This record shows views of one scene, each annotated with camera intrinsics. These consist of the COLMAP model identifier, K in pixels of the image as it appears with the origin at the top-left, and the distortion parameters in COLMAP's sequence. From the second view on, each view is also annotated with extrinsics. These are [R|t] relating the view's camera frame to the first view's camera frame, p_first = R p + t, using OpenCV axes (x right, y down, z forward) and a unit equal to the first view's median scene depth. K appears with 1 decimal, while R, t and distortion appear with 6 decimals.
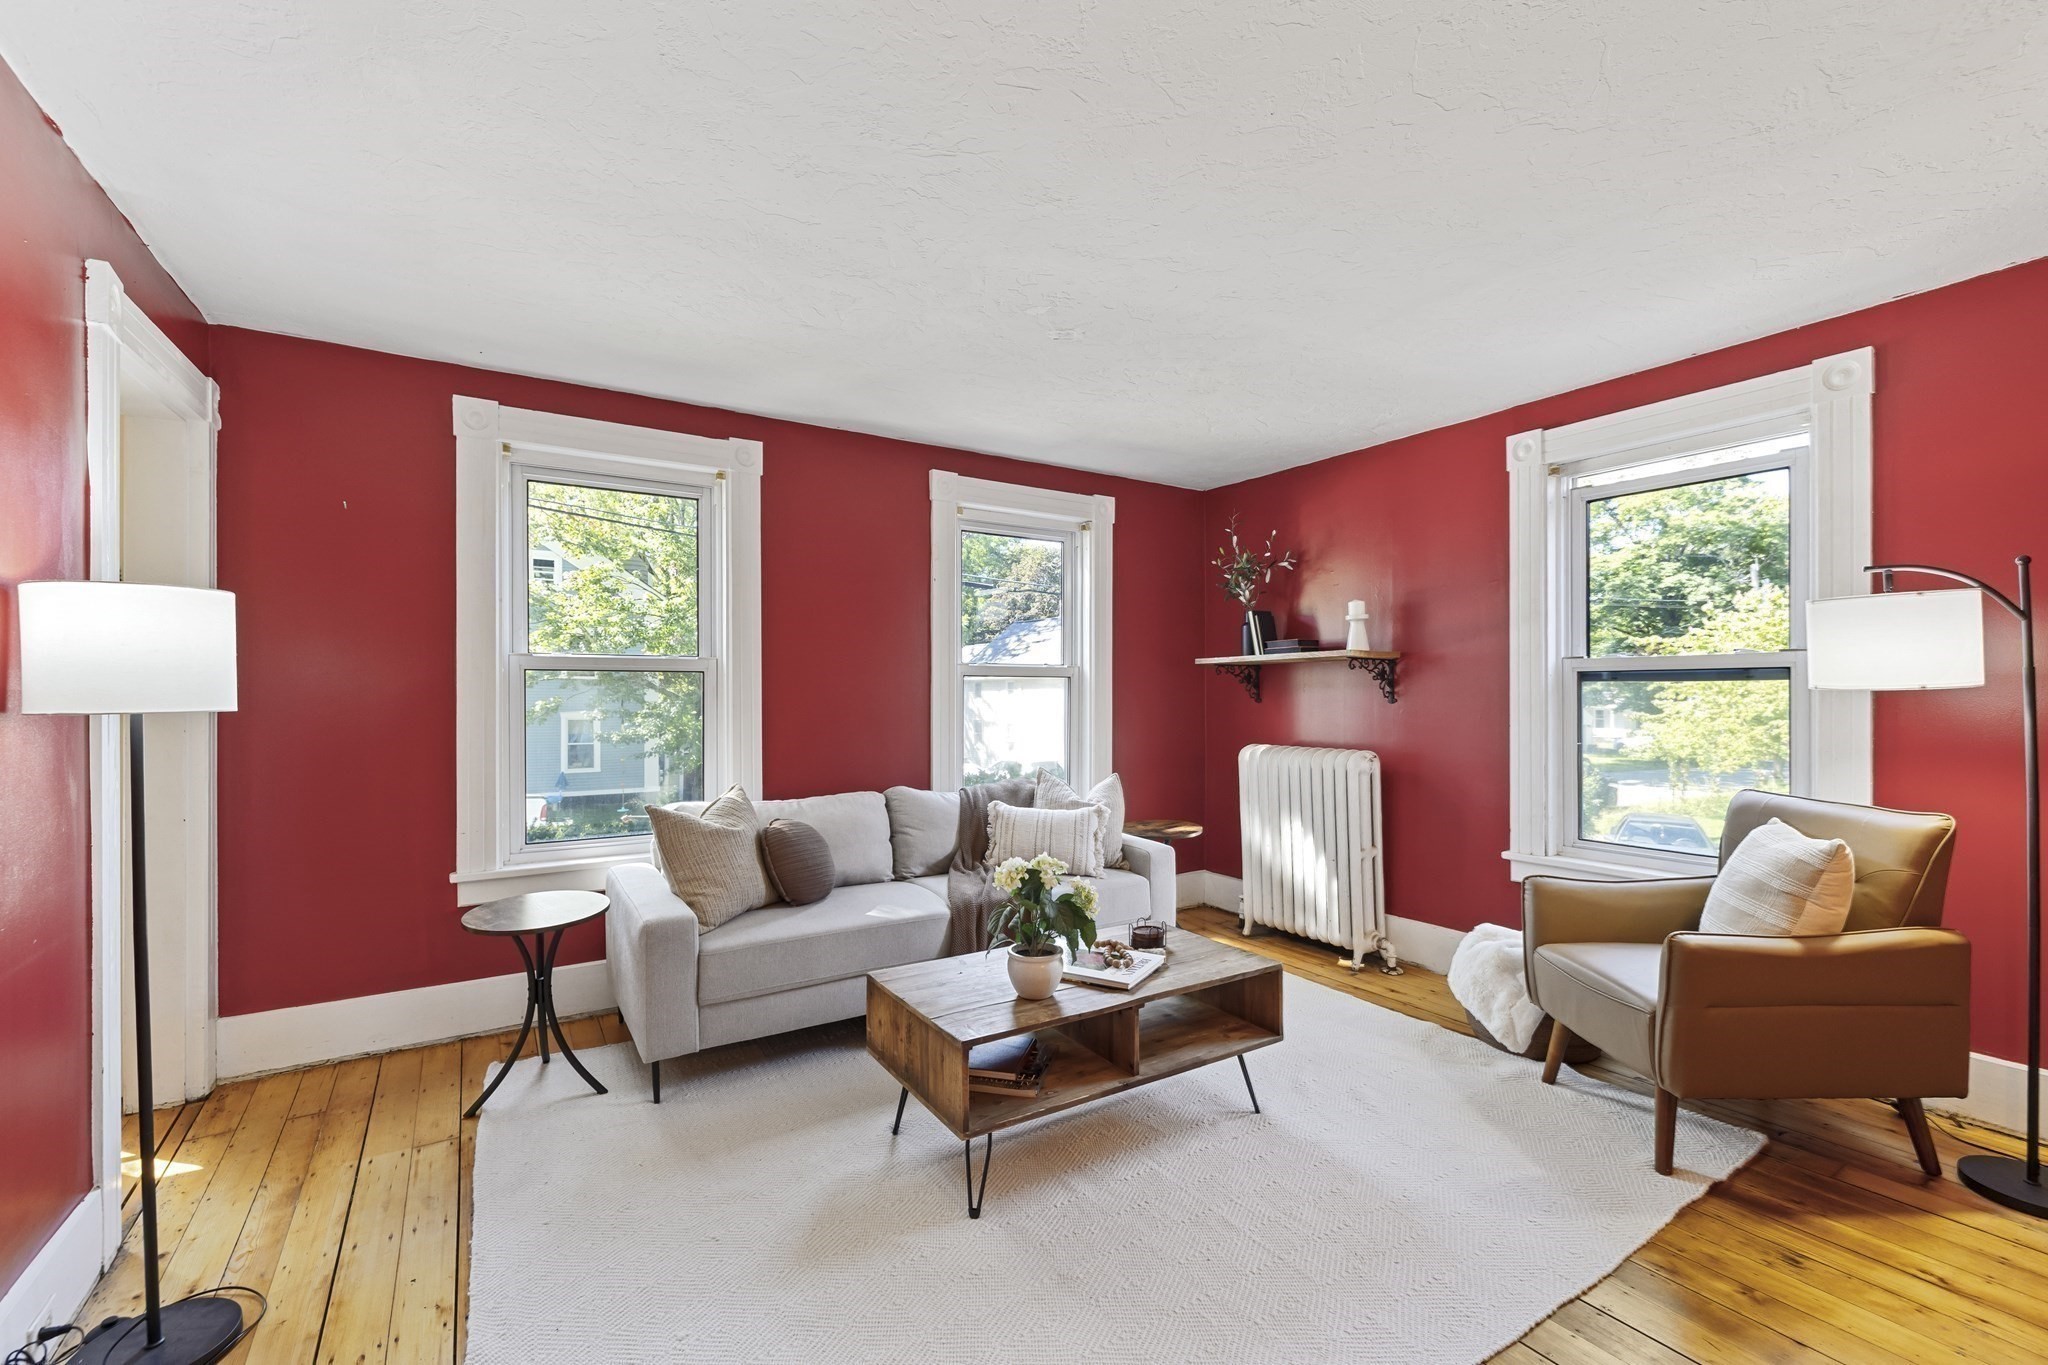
lens RADIAL K [[855.6, 0, 1012.5], [0, 855.6, 694.3], [0, 0, 1]] dist [-0.000141, -0.000234]
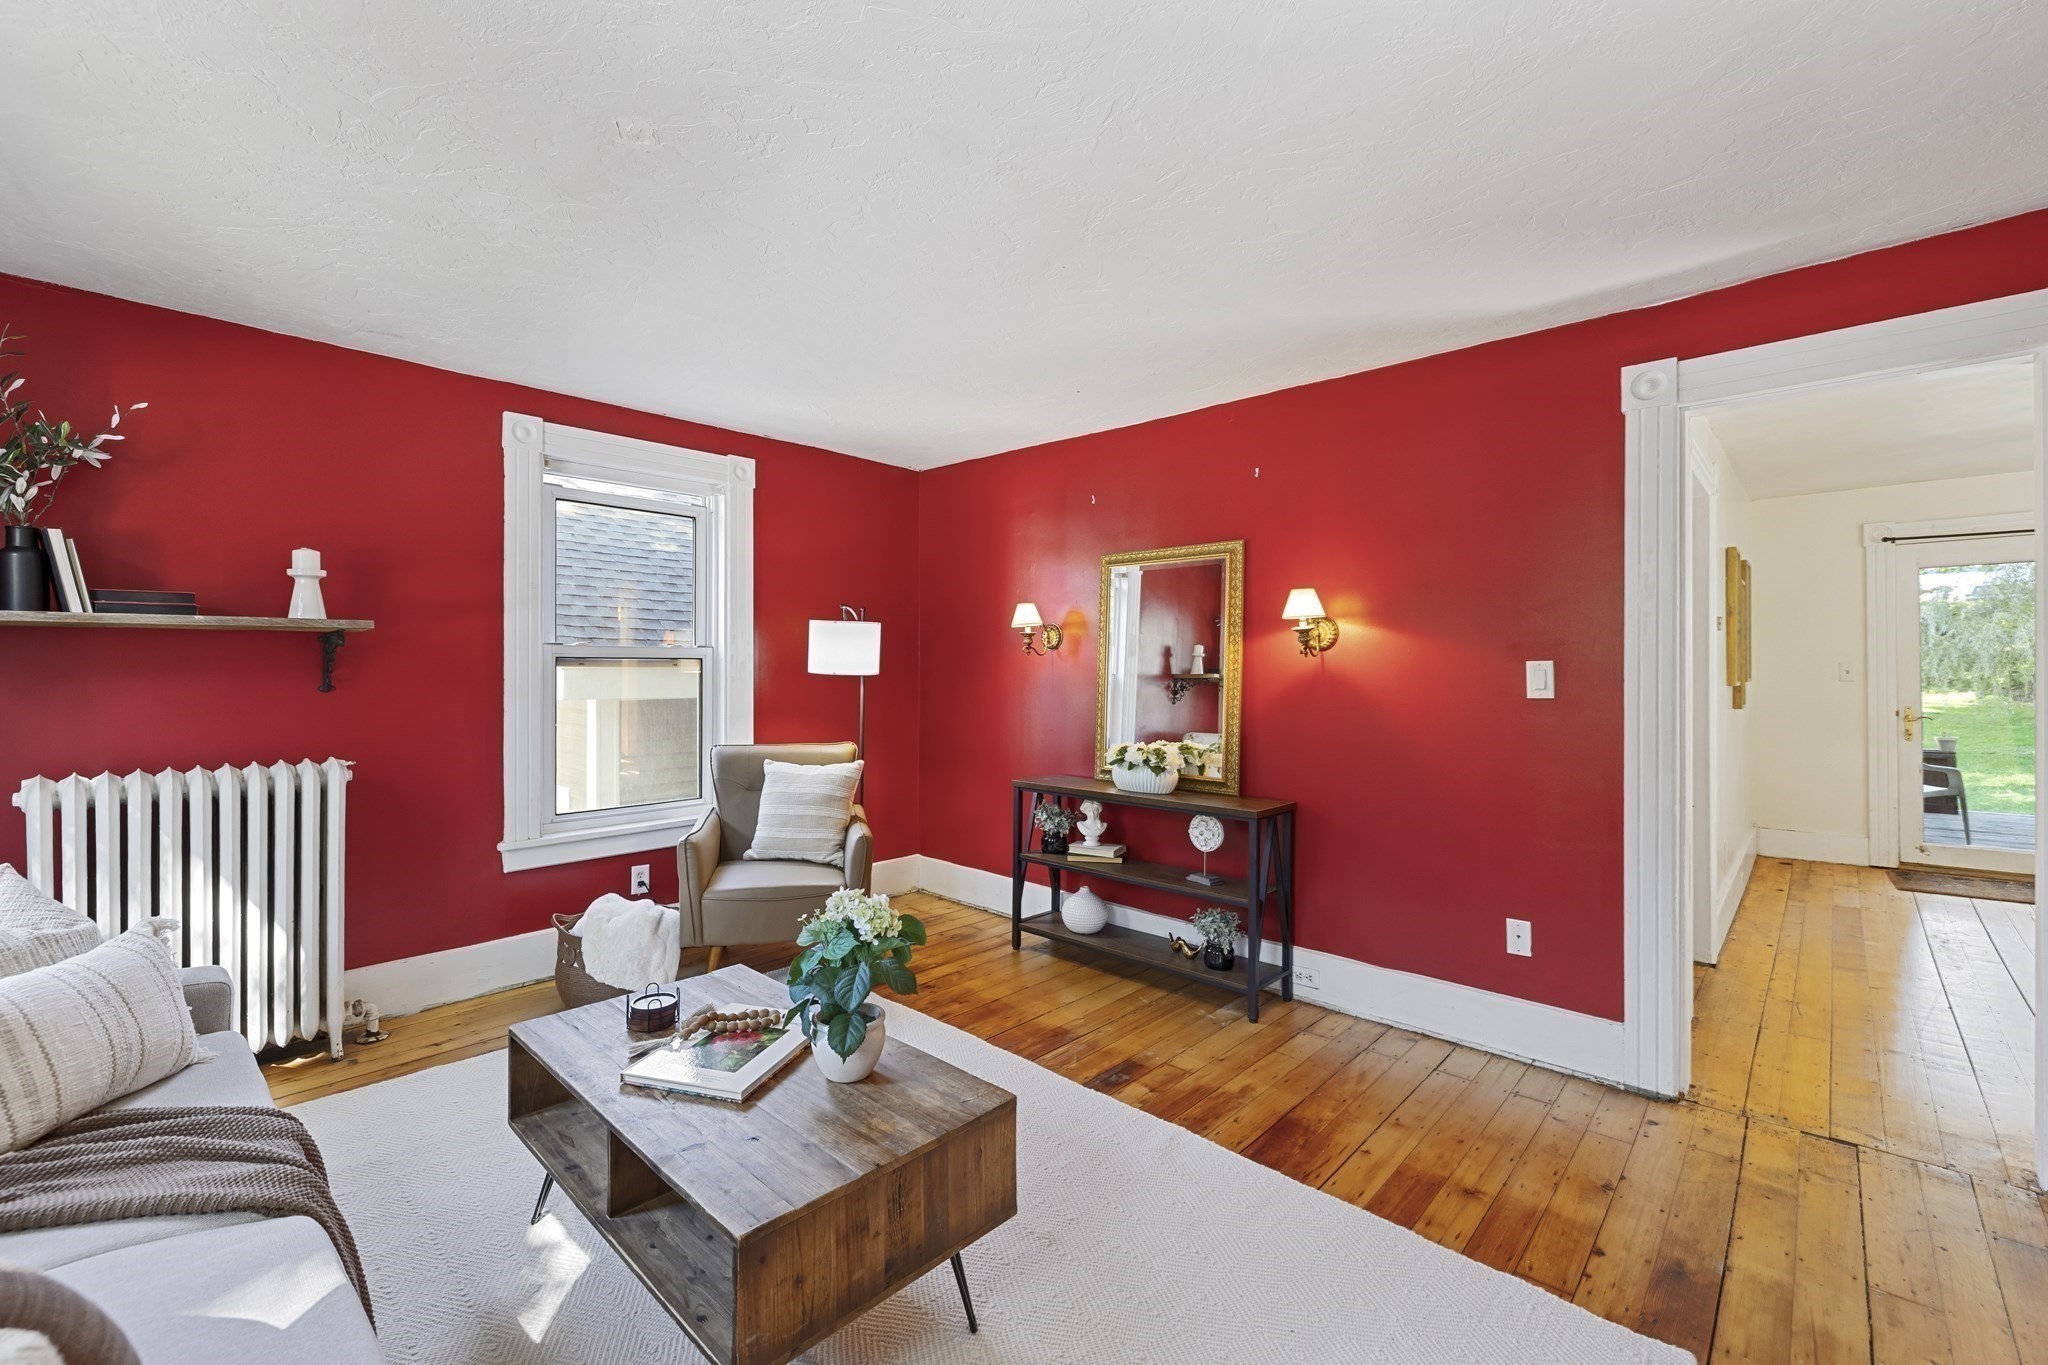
lens RADIAL K [[855.6, 0, 1011.2], [0, 855.6, 676.8], [0, 0, 1]] dist [-0.000141, -0.000234]
pose [[-0.243155, -0.005778, 0.969970, -0.486102], [0.001505, 0.999979, 0.006334, -0.008036], [-0.969986, 0.003000, -0.243141, 0.679912]]
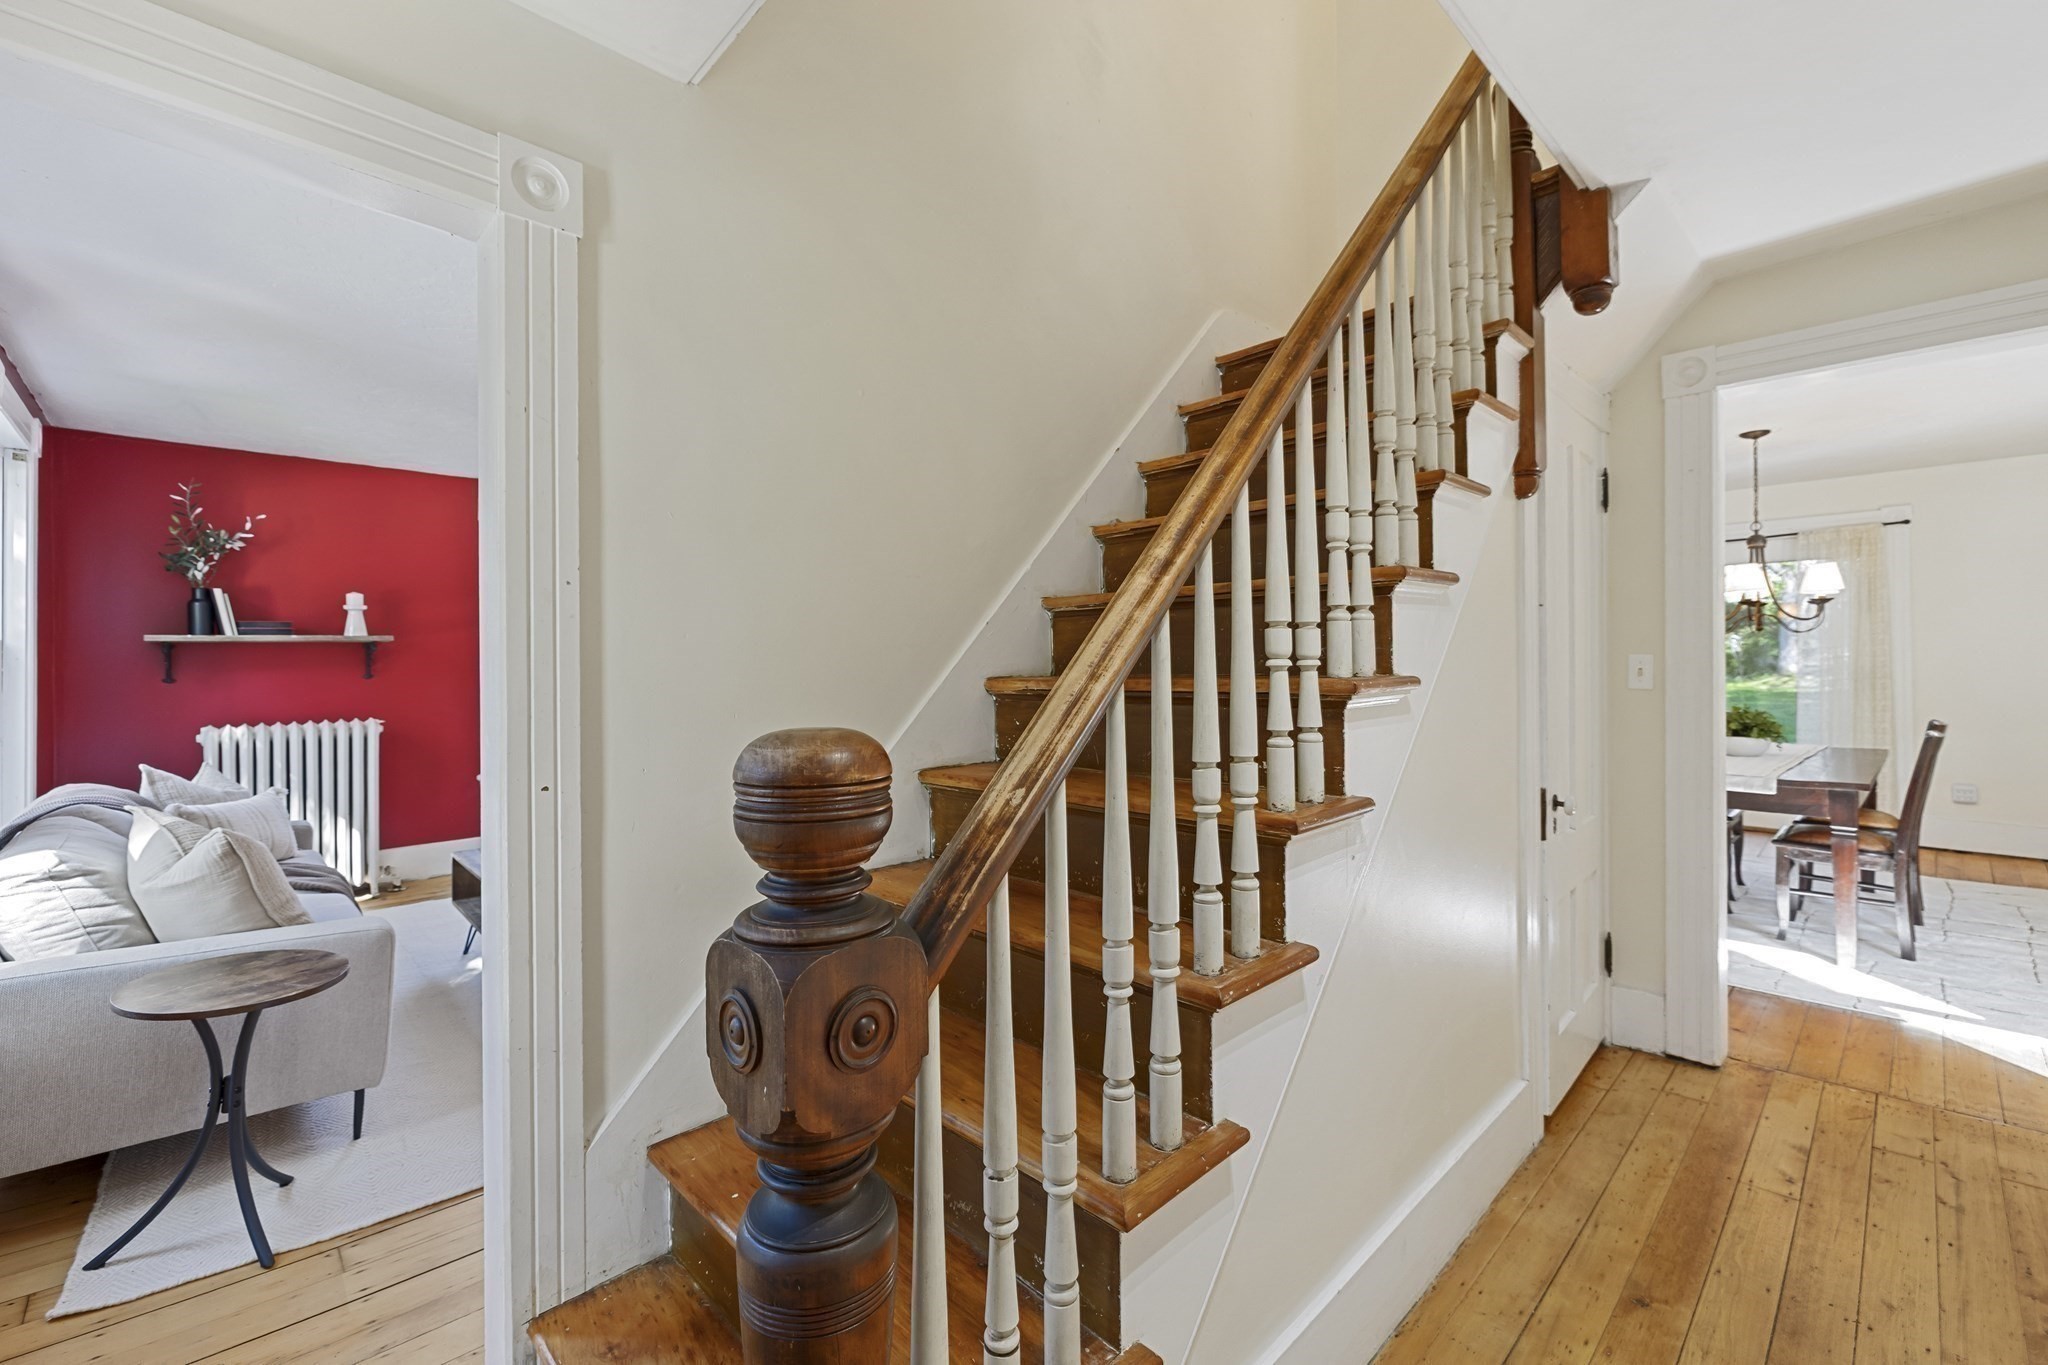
lens RADIAL K [[855.6, 0, 1027.7], [0, 855.6, 661.5], [0, 0, 1]] dist [-0.000141, -0.000234]
pose [[-0.206141, -0.000659, 0.978522, -1.070764], [0.010474, 0.999941, 0.002880, -0.009444], [-0.978466, 0.010843, -0.206121, 0.374152]]
